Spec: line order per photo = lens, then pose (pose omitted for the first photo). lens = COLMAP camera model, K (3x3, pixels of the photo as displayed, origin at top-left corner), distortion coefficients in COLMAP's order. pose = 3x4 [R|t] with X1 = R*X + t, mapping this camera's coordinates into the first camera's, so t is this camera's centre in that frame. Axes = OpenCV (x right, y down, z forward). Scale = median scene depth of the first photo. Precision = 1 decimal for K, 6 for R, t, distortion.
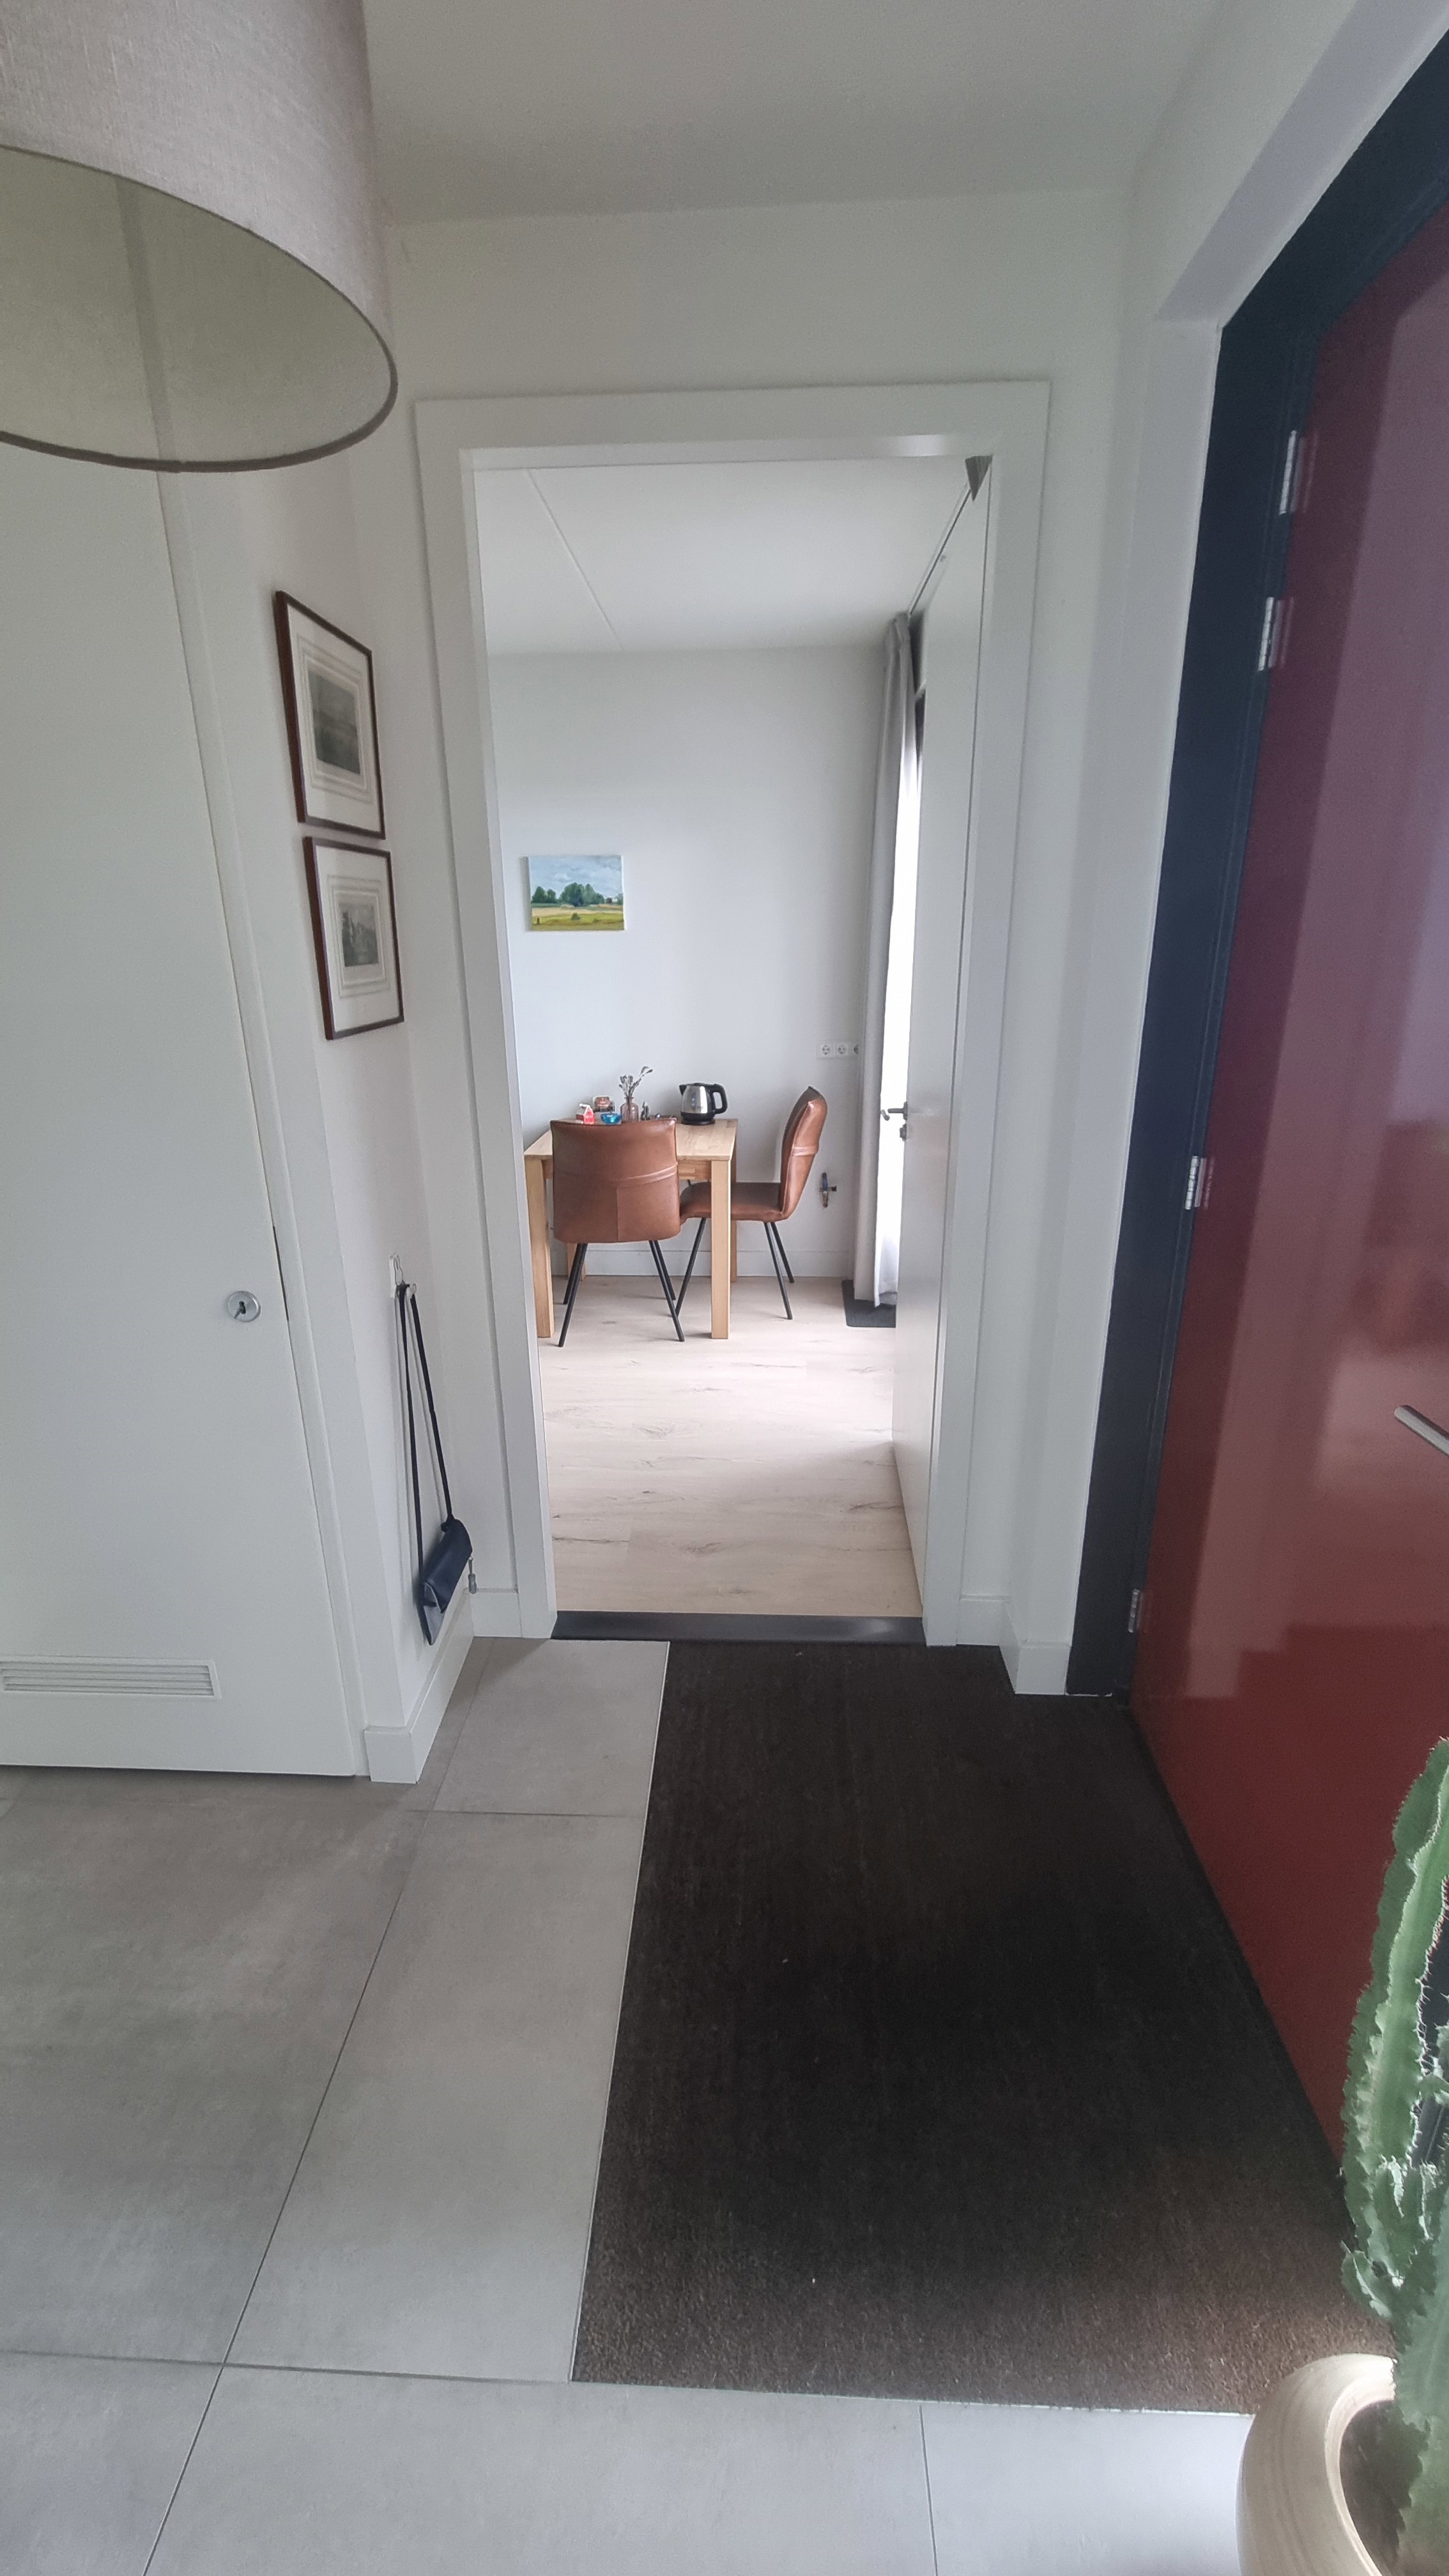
lens RADIAL K [[1034.2, 0, 718.4], [0, 1034.2, 1281.5], [0, 0, 1]] dist [0.011753, -0.004959]
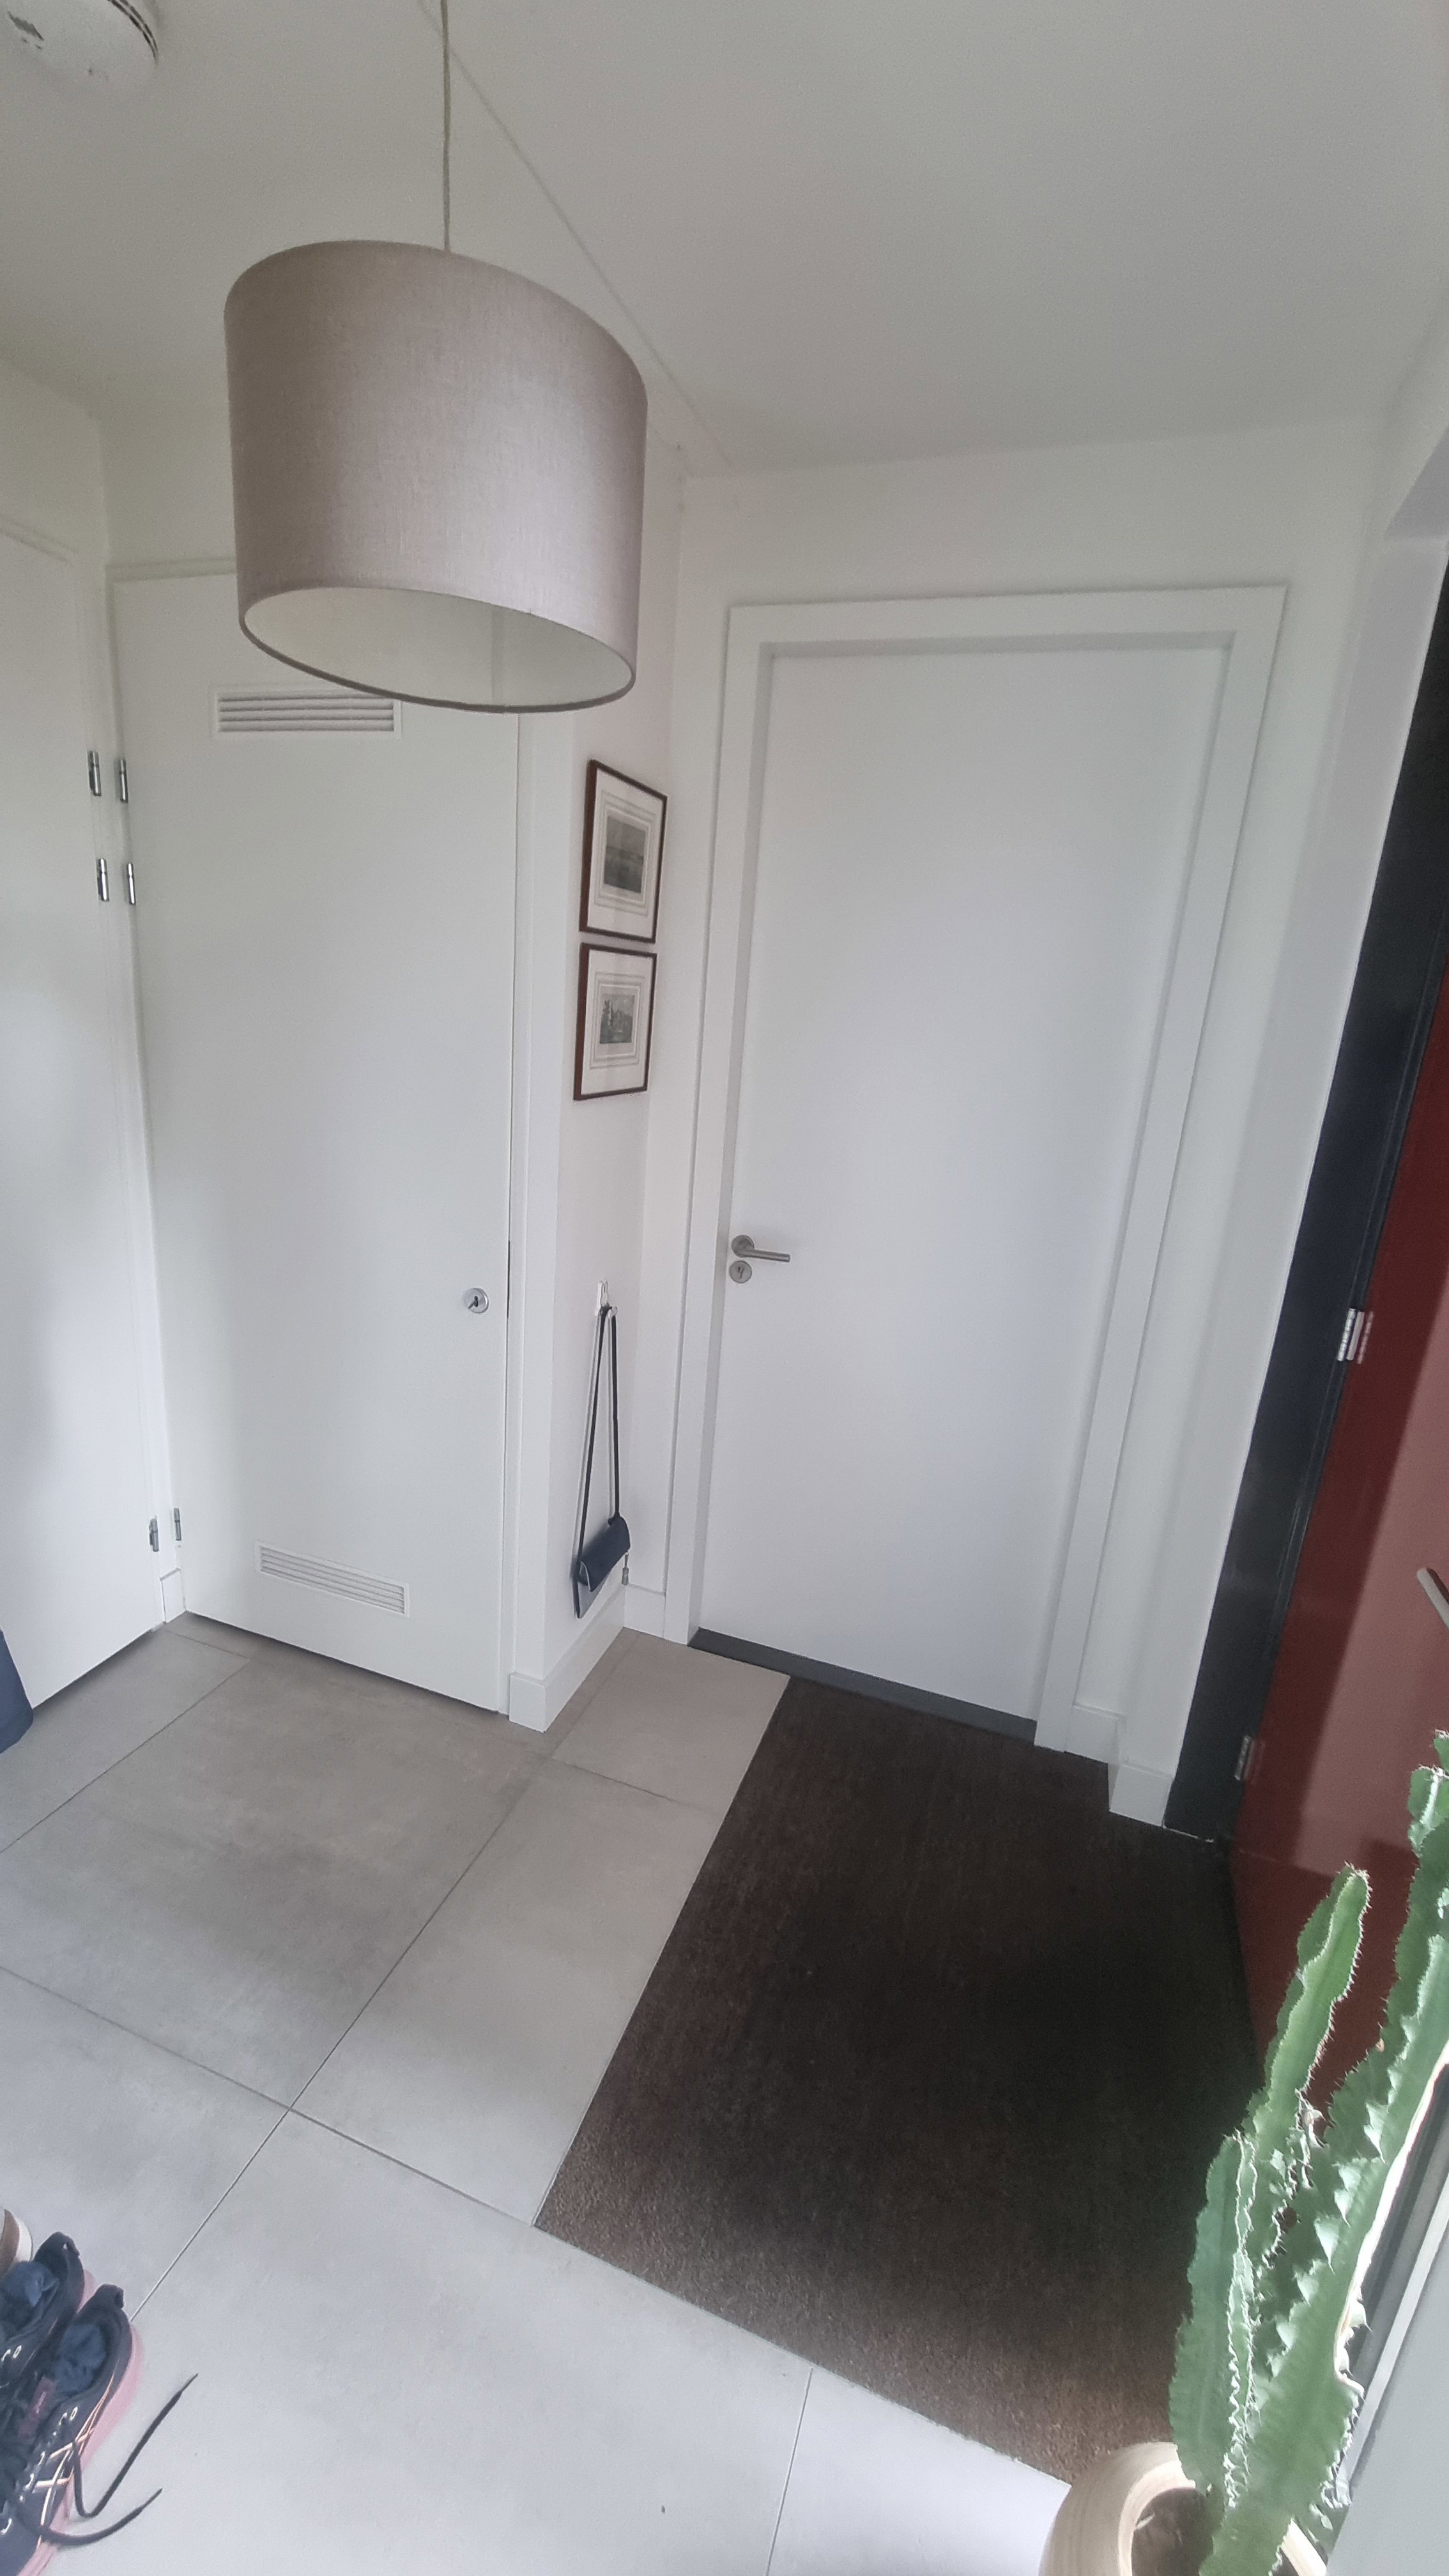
lens RADIAL K [[1033.6, 0, 724.5], [0, 1033.6, 1288.0], [0, 0, 1]] dist [0.020019, -0.005392]
pose [[0.954196, 0.159540, -0.253093, 0.139202], [-0.174377, 0.983977, -0.037164, 0.003019], [0.243109, 0.079595, 0.966728, -0.134023]]
